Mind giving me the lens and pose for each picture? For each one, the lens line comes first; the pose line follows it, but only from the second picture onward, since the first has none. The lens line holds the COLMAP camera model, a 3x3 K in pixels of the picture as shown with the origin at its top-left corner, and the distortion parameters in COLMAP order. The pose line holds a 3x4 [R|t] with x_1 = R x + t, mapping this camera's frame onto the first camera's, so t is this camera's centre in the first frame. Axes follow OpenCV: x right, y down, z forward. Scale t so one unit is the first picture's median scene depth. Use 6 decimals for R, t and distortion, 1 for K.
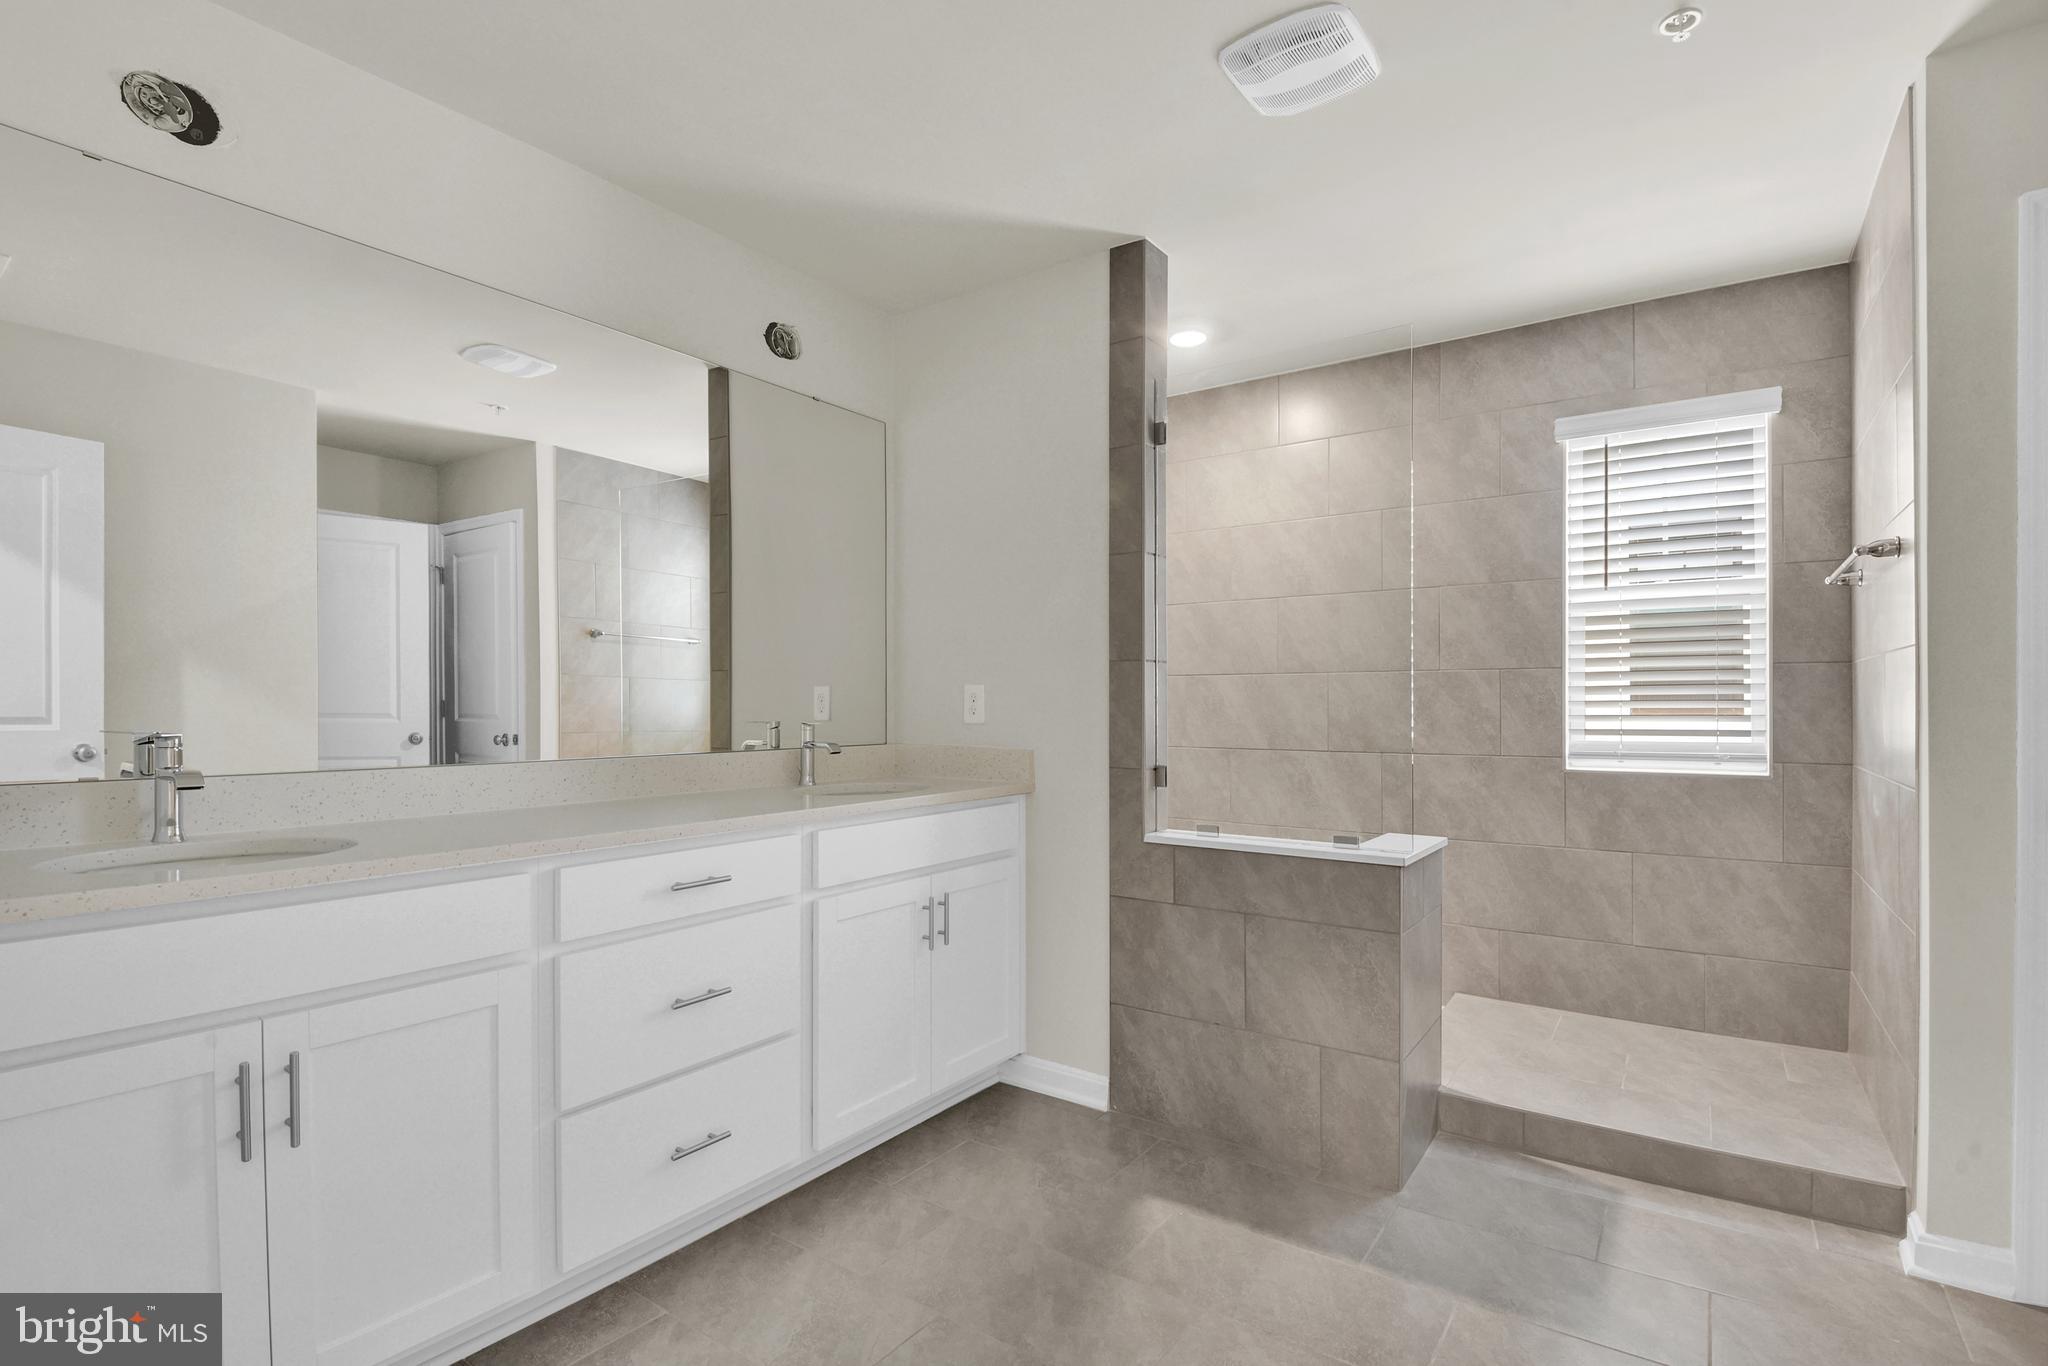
lens RADIAL K [[1013.8, 0, 990.3], [0, 1013.8, 688.3], [0, 0, 1]] dist [-0.001275, -0.000444]
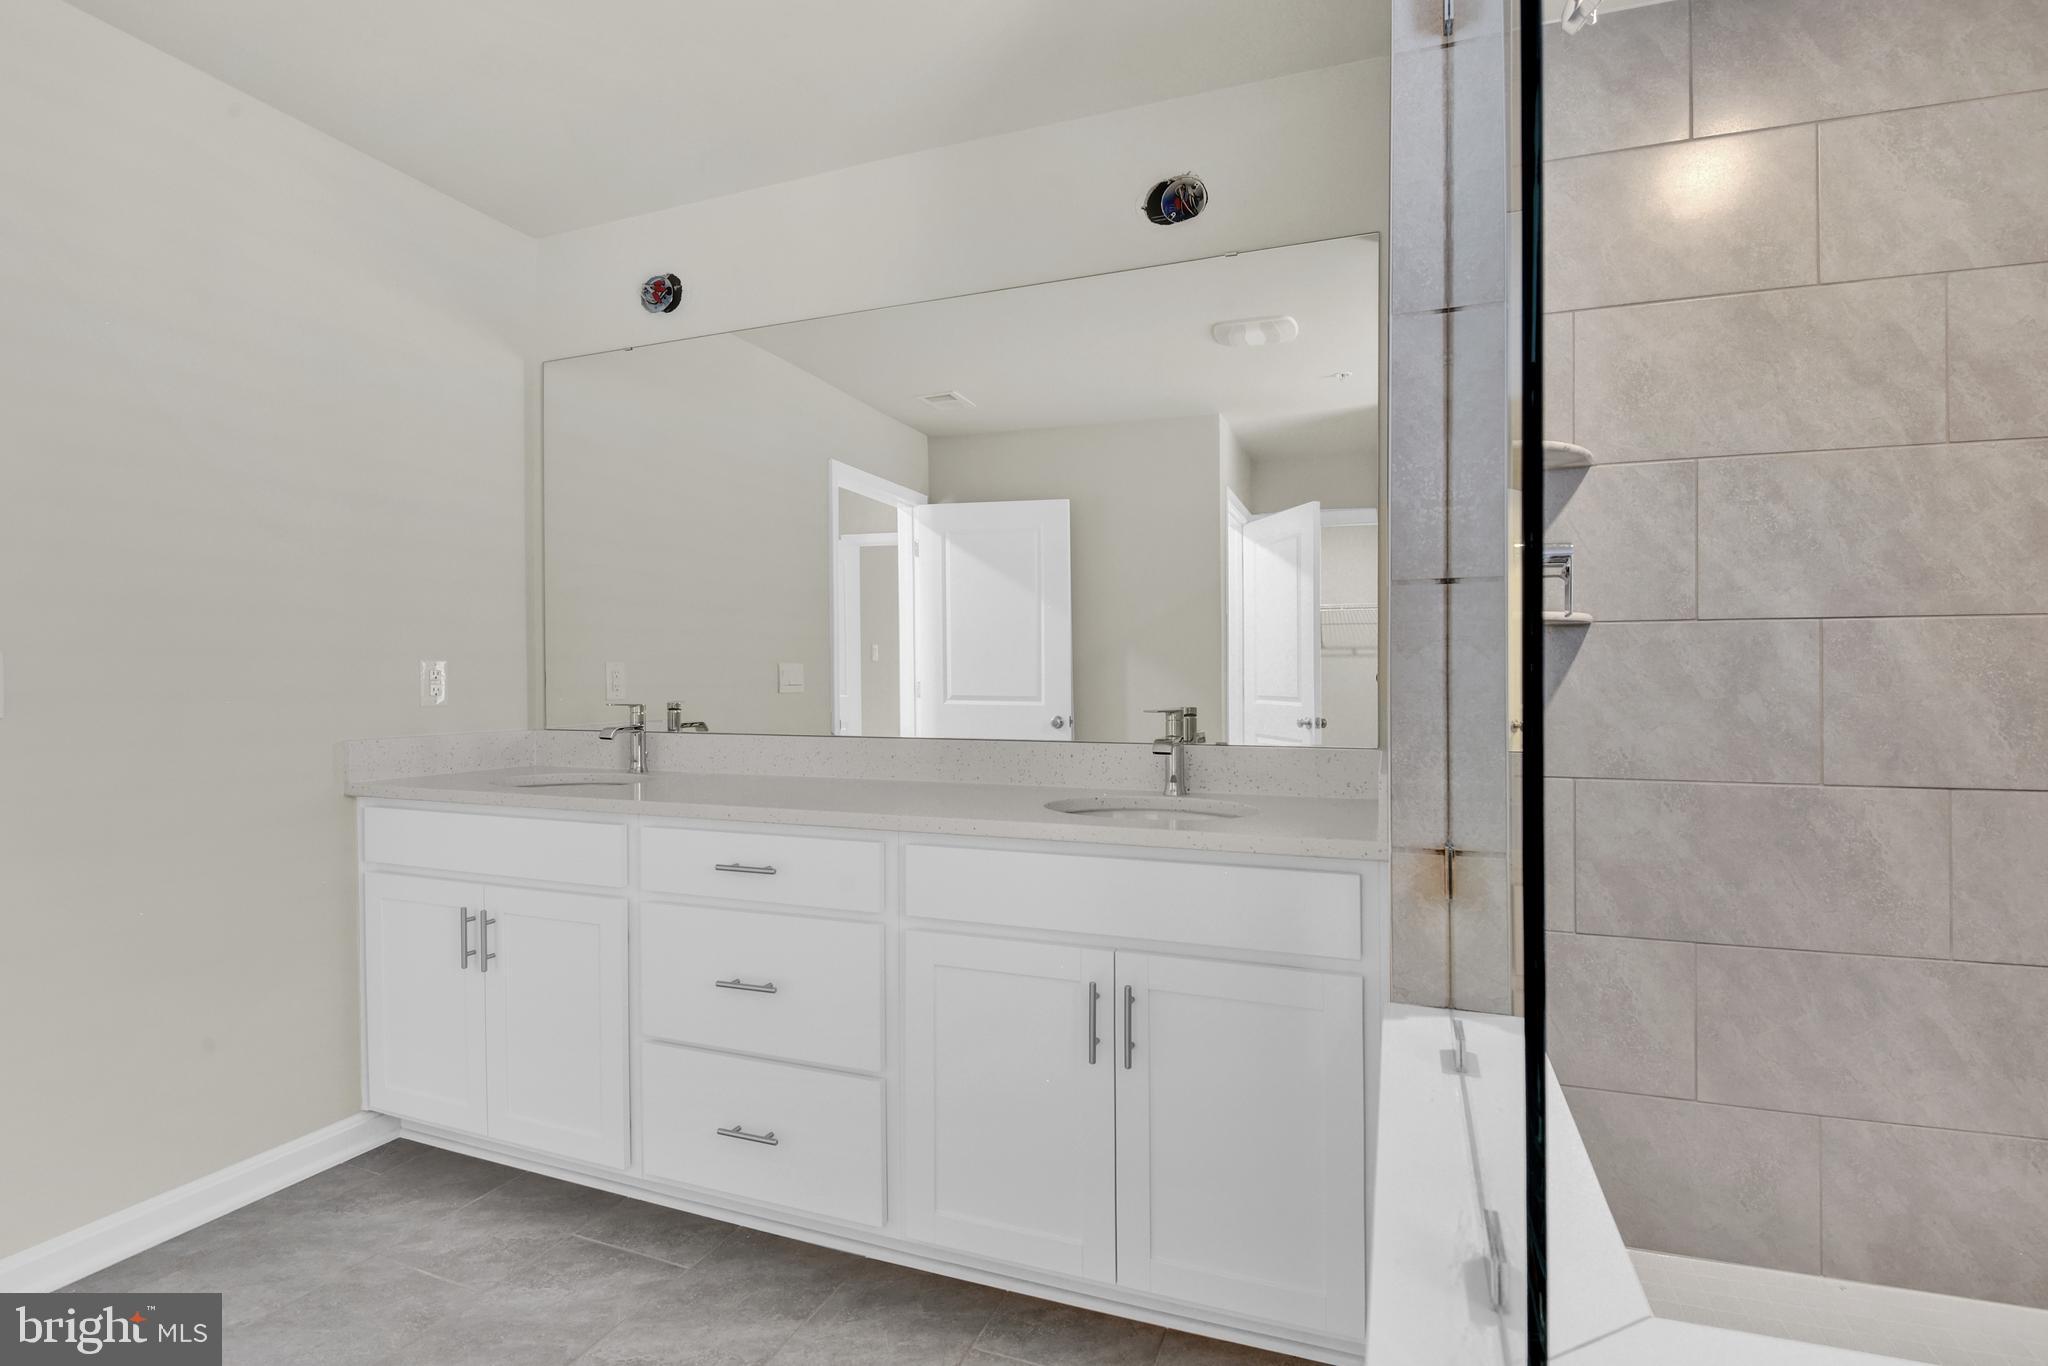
lens RADIAL K [[1013.8, 0, 990.3], [0, 1013.8, 688.3], [0, 0, 1]] dist [-0.001275, -0.000444]
pose [[0.248026, 0.007461, -0.968725, 0.640324], [0.000574, 0.999969, 0.007849, 0.009656], [0.968753, -0.002503, 0.248014, 0.878891]]
